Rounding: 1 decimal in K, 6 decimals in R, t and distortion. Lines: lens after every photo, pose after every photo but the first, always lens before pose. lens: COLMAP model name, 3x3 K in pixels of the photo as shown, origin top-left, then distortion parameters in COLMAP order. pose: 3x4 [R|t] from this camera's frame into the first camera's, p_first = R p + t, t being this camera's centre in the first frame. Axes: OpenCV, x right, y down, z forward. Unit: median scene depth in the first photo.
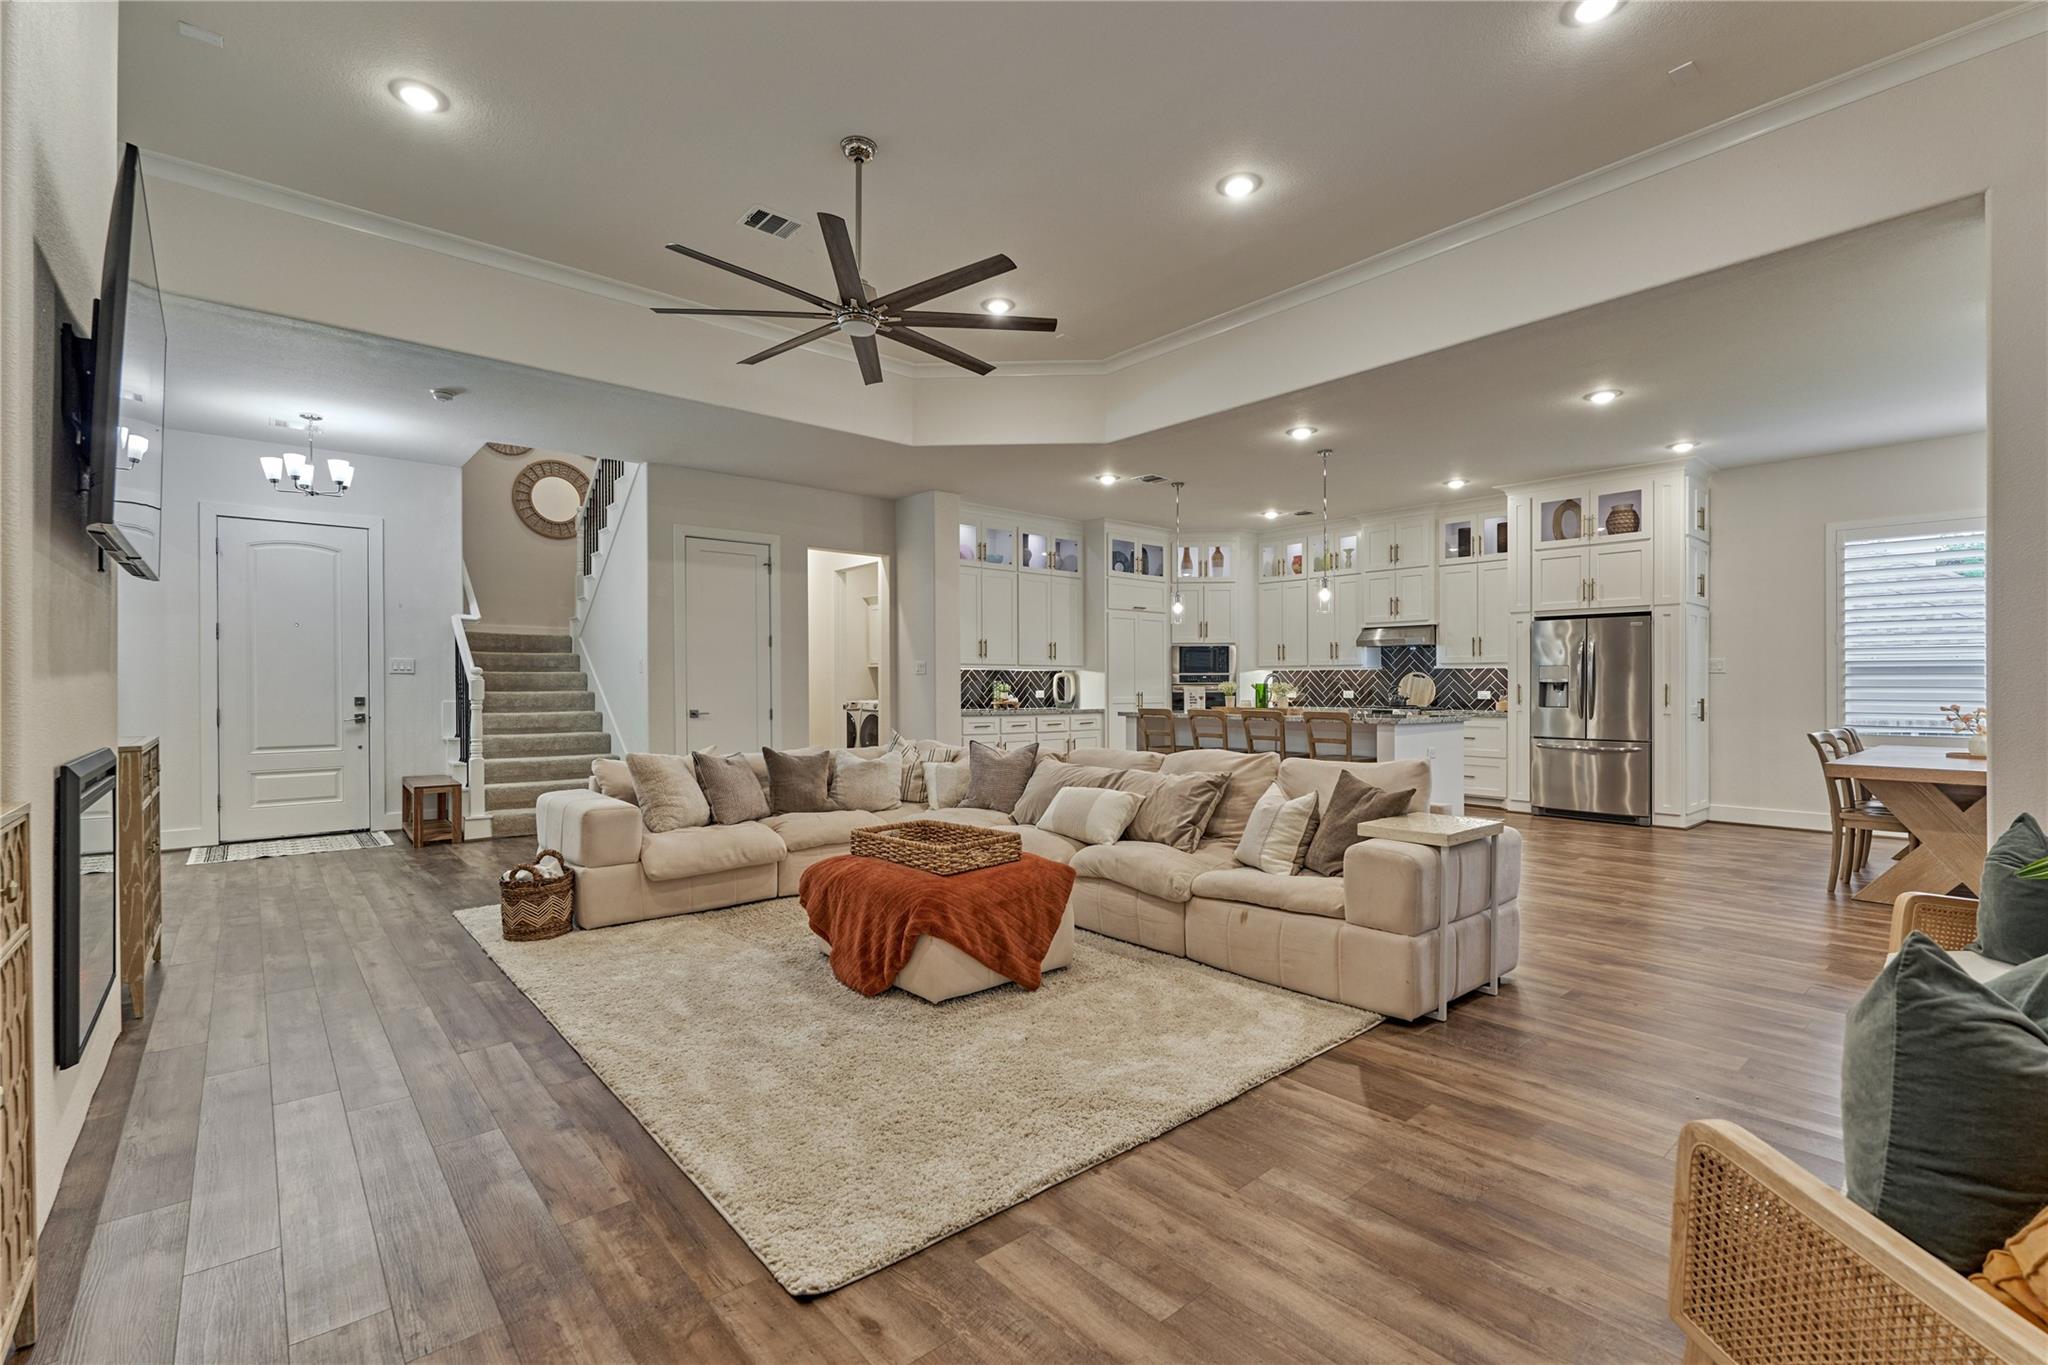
lens RADIAL K [[893.9, 0, 1026.9], [0, 893.9, 687.5], [0, 0, 1]] dist [-0.005947, 0.000202]
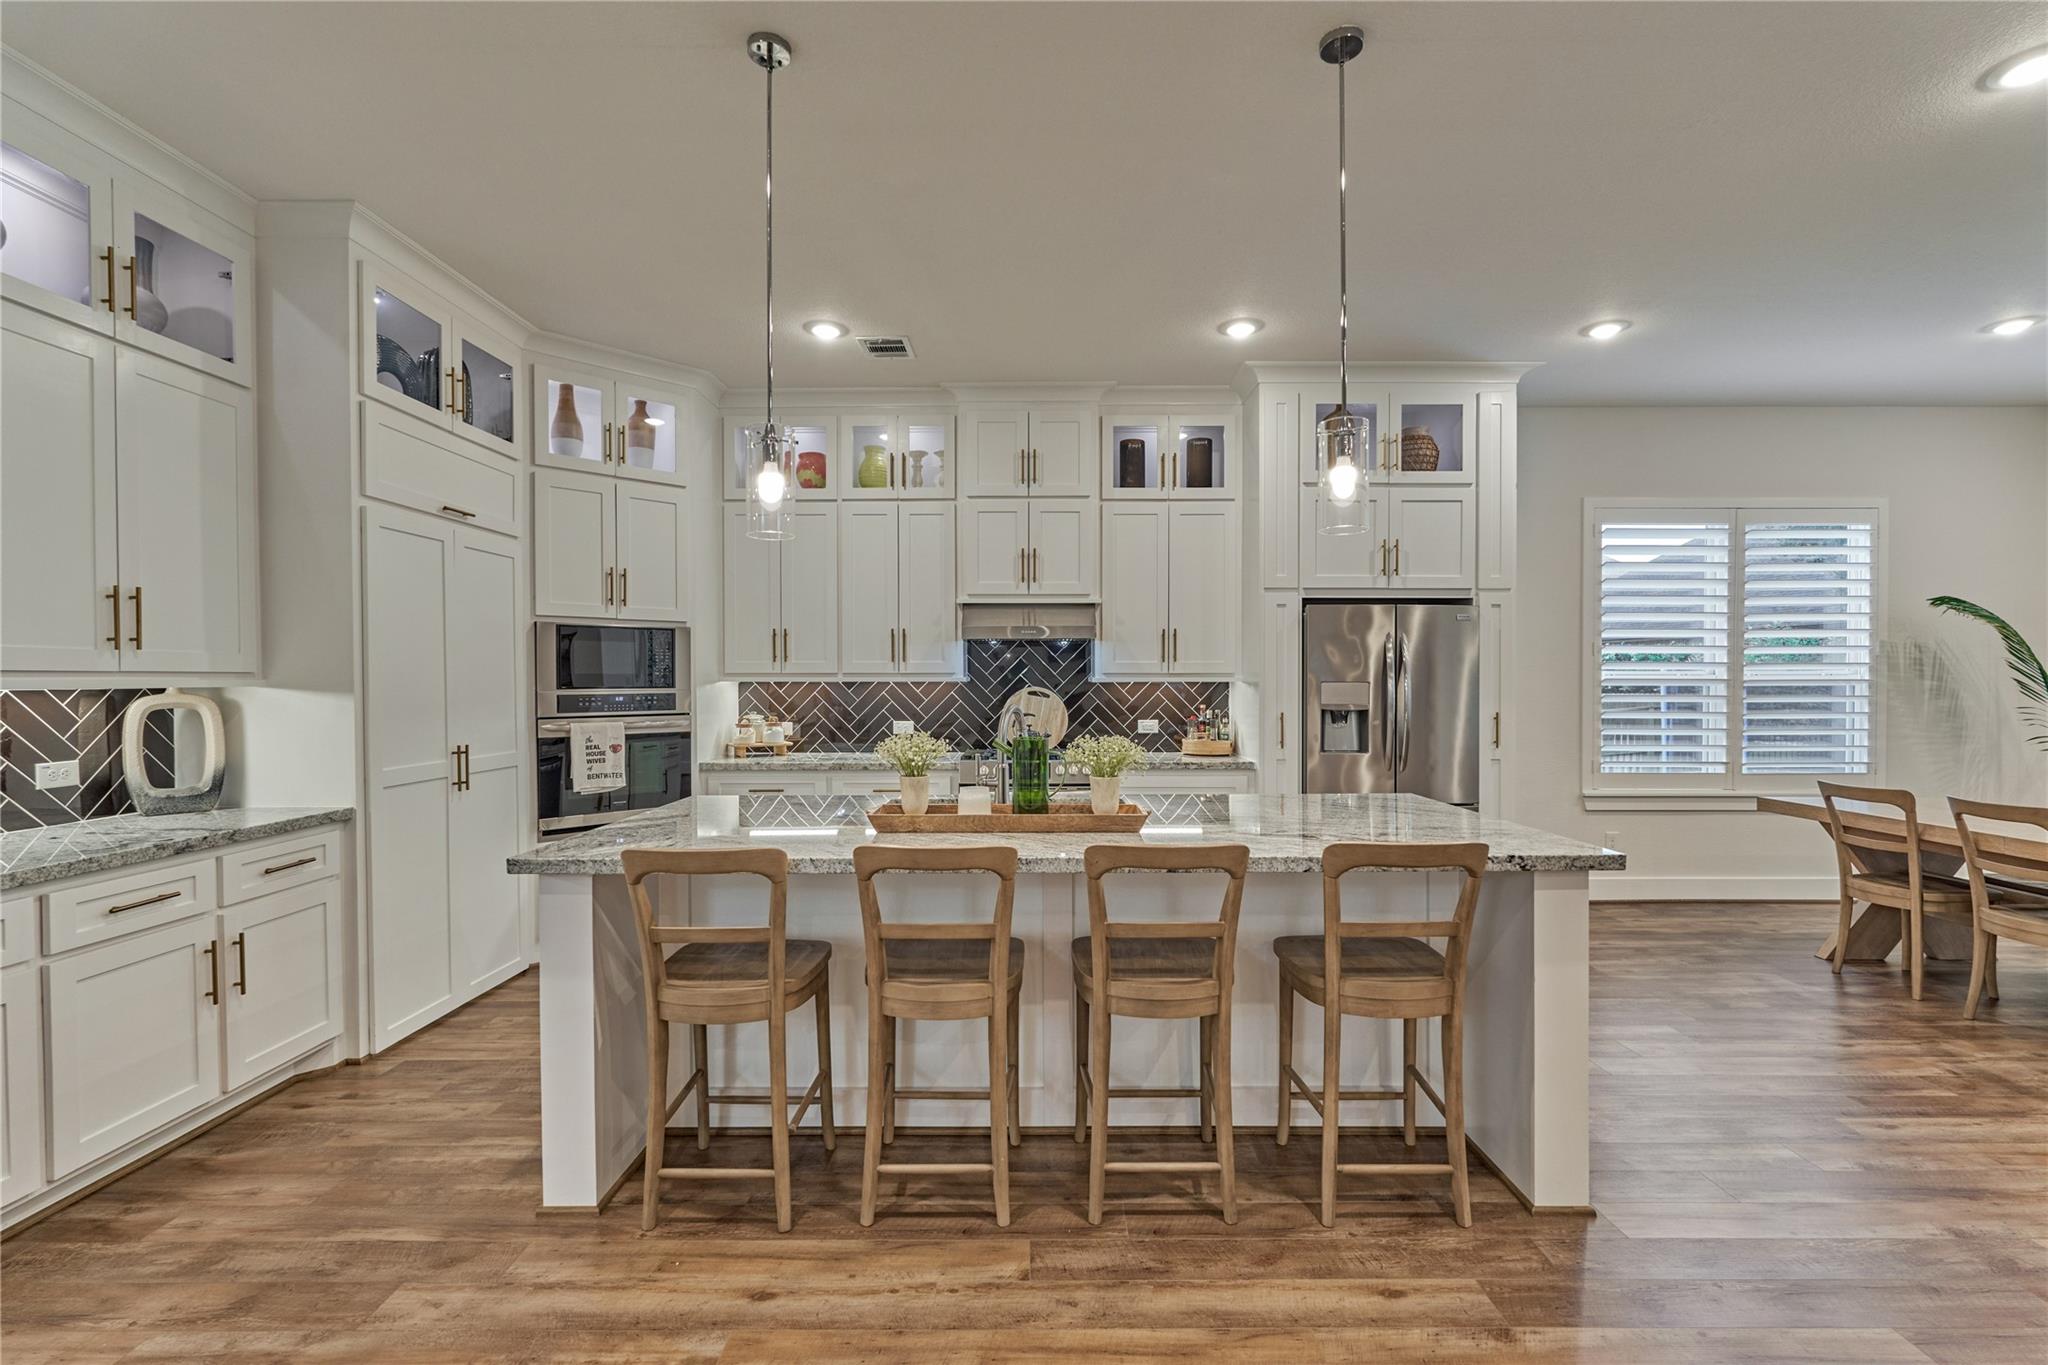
lens RADIAL K [[893.9, 0, 1026.9], [0, 893.9, 687.5], [0, 0, 1]] dist [-0.005947, 0.000202]
pose [[0.662524, -0.008321, 0.748995, 0.008948], [0.002962, 0.999960, 0.008490, -0.022873], [-0.749035, -0.003406, 0.662522, 0.657016]]
